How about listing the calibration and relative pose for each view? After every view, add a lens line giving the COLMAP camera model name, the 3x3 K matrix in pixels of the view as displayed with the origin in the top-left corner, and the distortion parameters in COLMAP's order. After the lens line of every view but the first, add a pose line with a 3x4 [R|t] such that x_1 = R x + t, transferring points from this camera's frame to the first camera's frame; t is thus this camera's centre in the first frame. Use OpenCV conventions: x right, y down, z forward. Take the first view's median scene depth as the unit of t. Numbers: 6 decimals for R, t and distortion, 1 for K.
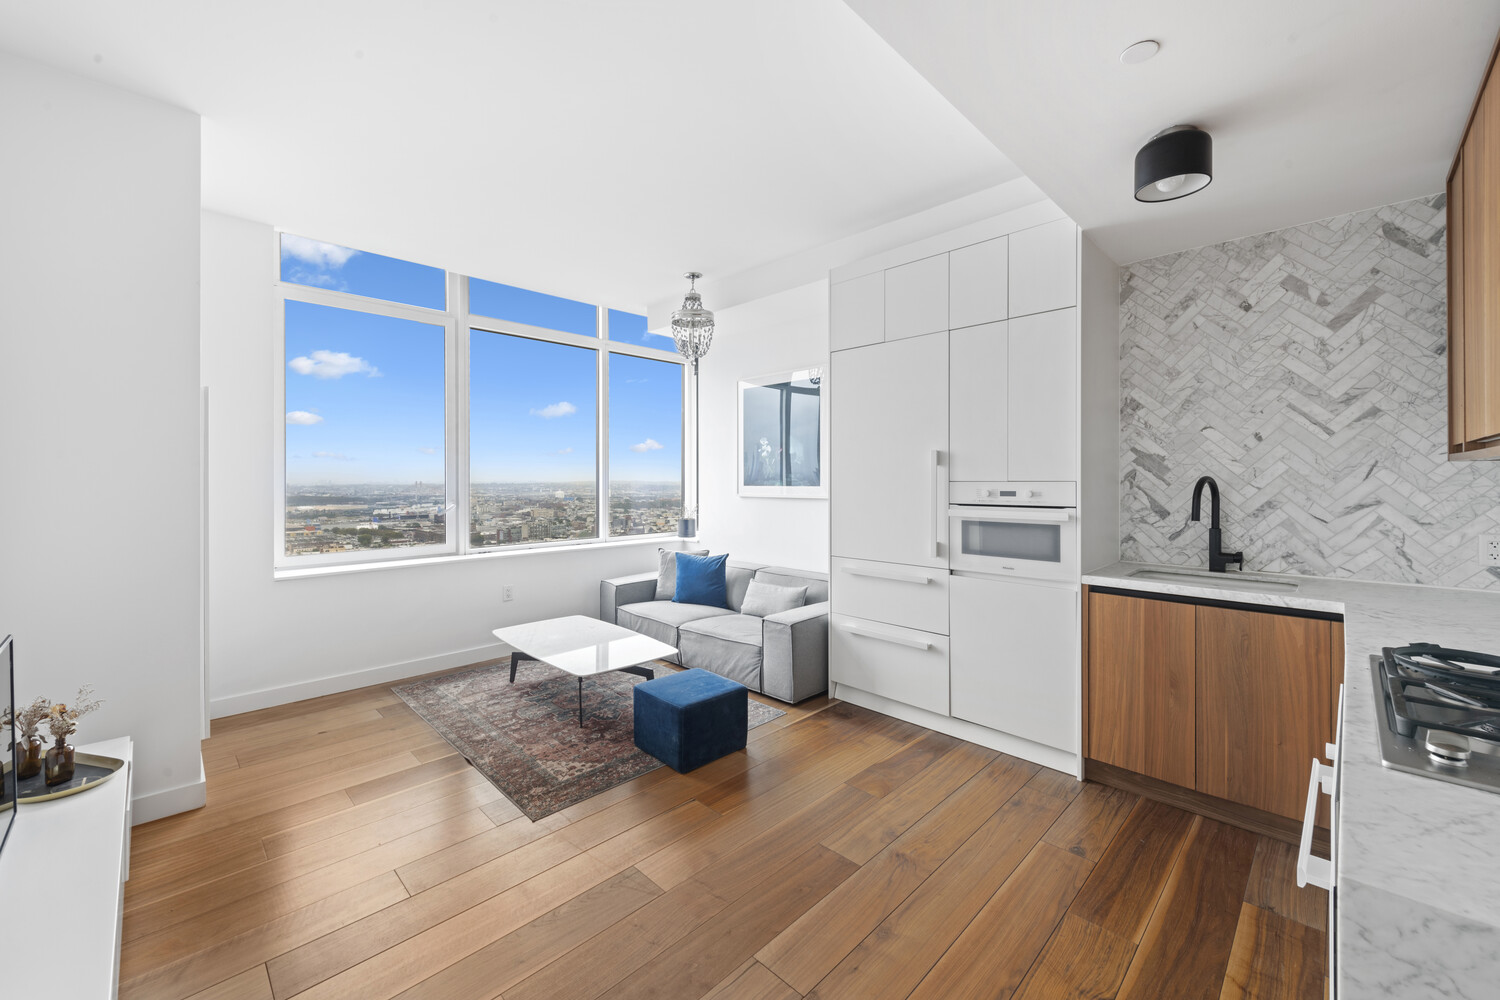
lens RADIAL K [[599.2, 0, 745.1], [0, 599.2, 481.7], [0, 0, 1]] dist [0.015761, -0.002390]
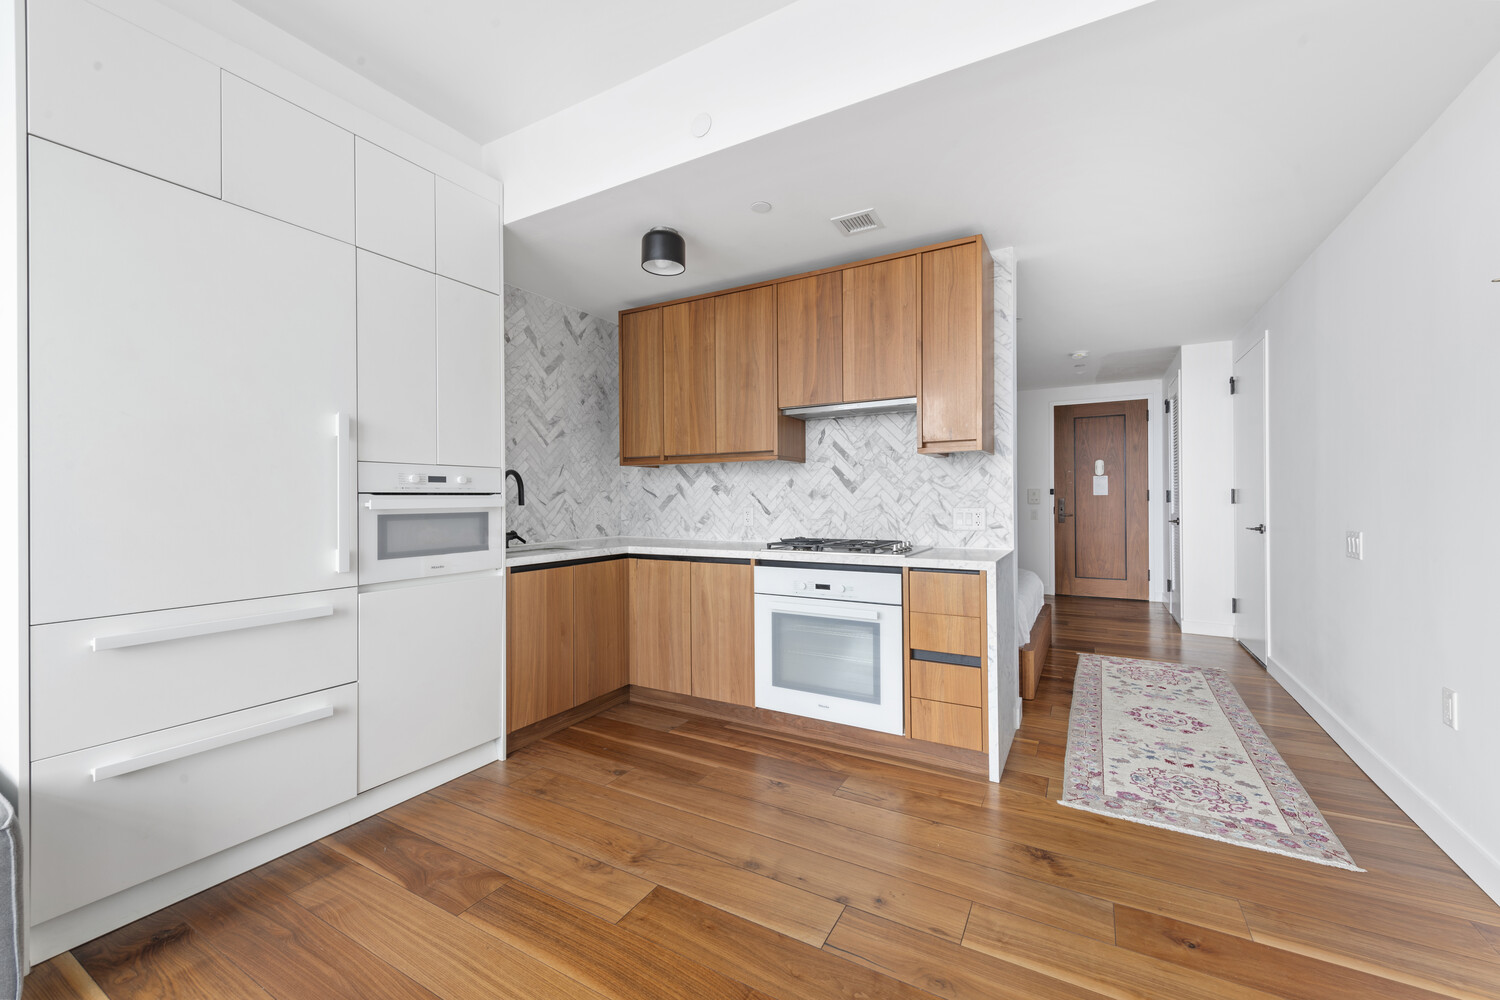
lens RADIAL K [[599.2, 0, 763.0], [0, 599.2, 503.0], [0, 0, 1]] dist [0.015761, -0.002390]
pose [[-0.280114, -0.000137, 0.959967, -0.439124], [0.016418, 0.999853, 0.004933, 0.048859], [-0.959826, 0.017142, -0.280071, 0.685559]]
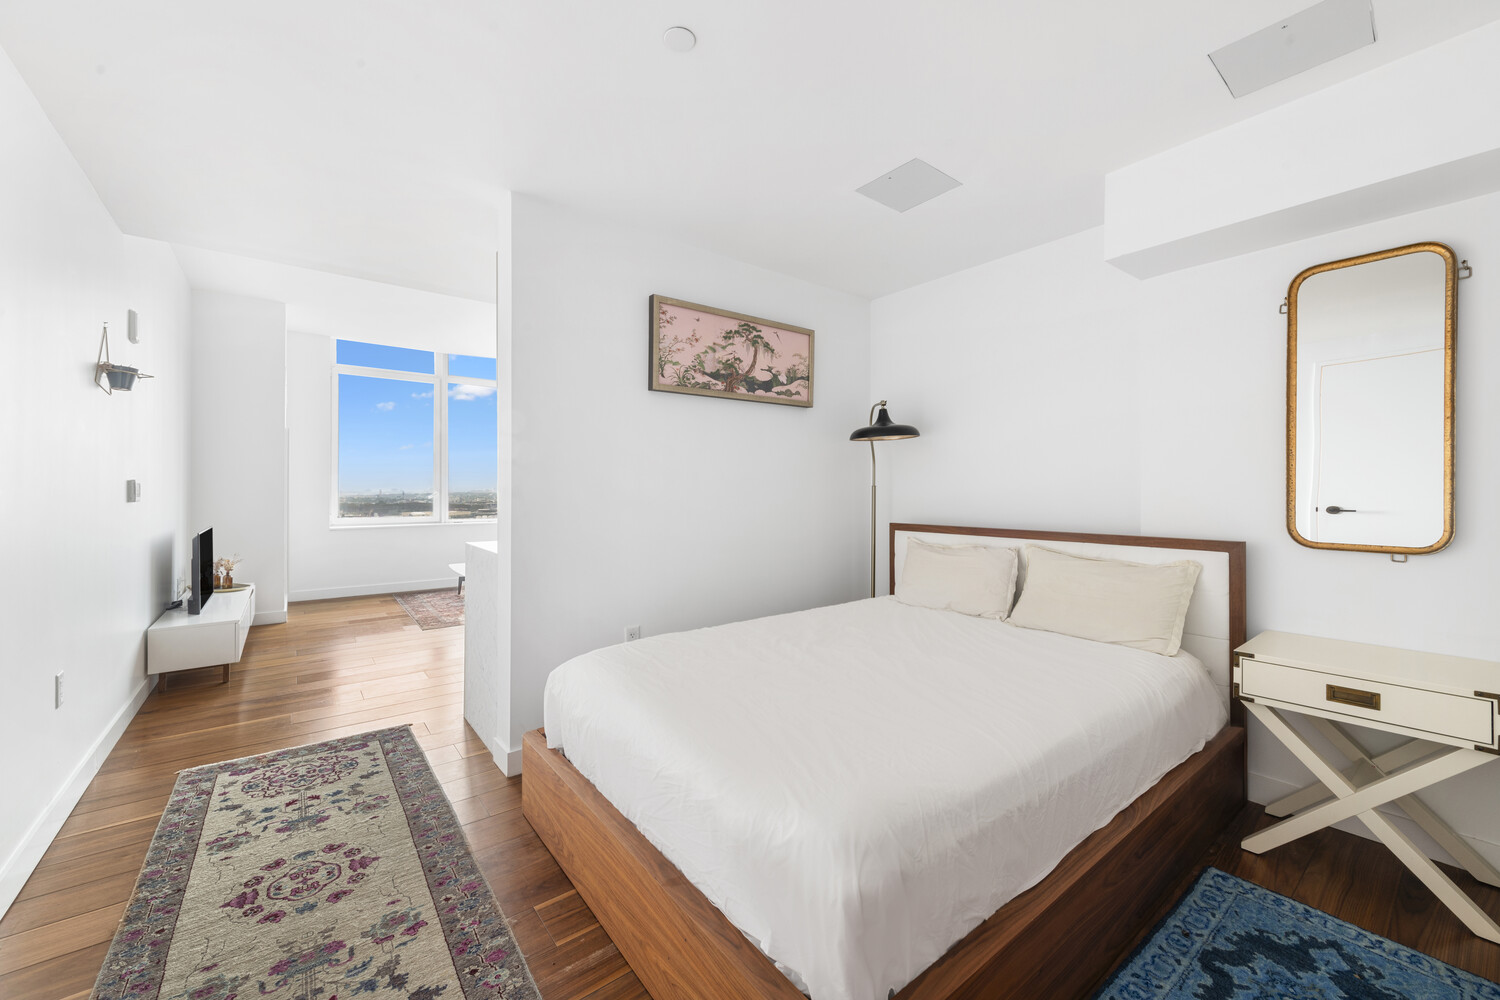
lens RADIAL K [[599.2, 0, 762.4], [0, 599.2, 485.8], [0, 0, 1]] dist [0.015761, -0.002390]
pose [[0.993134, 0.004481, -0.116893, 0.821516], [-0.005749, 0.999928, -0.010509, 0.046426], [0.116838, 0.011109, 0.993089, -0.743037]]
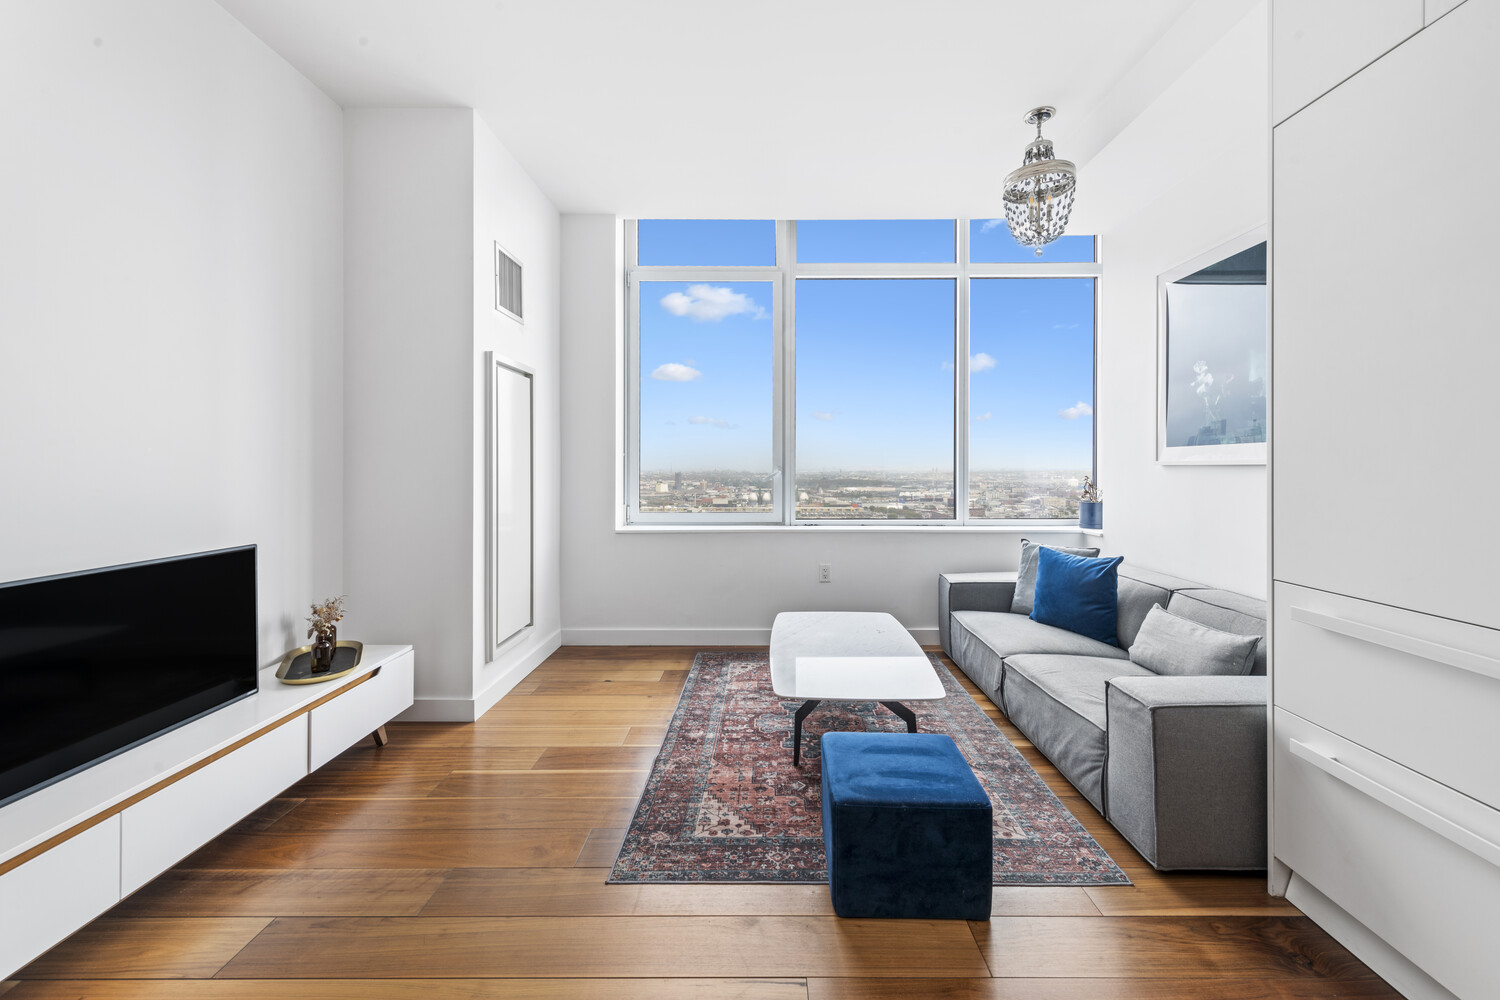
lens RADIAL K [[599.2, 0, 761.1], [0, 599.2, 466.4], [0, 0, 1]] dist [0.015761, -0.002390]
pose [[0.710031, 0.003674, -0.704161, 0.207062], [-0.006099, 0.999981, -0.000933, 0.044483], [0.704144, 0.004958, 0.710040, 0.438356]]
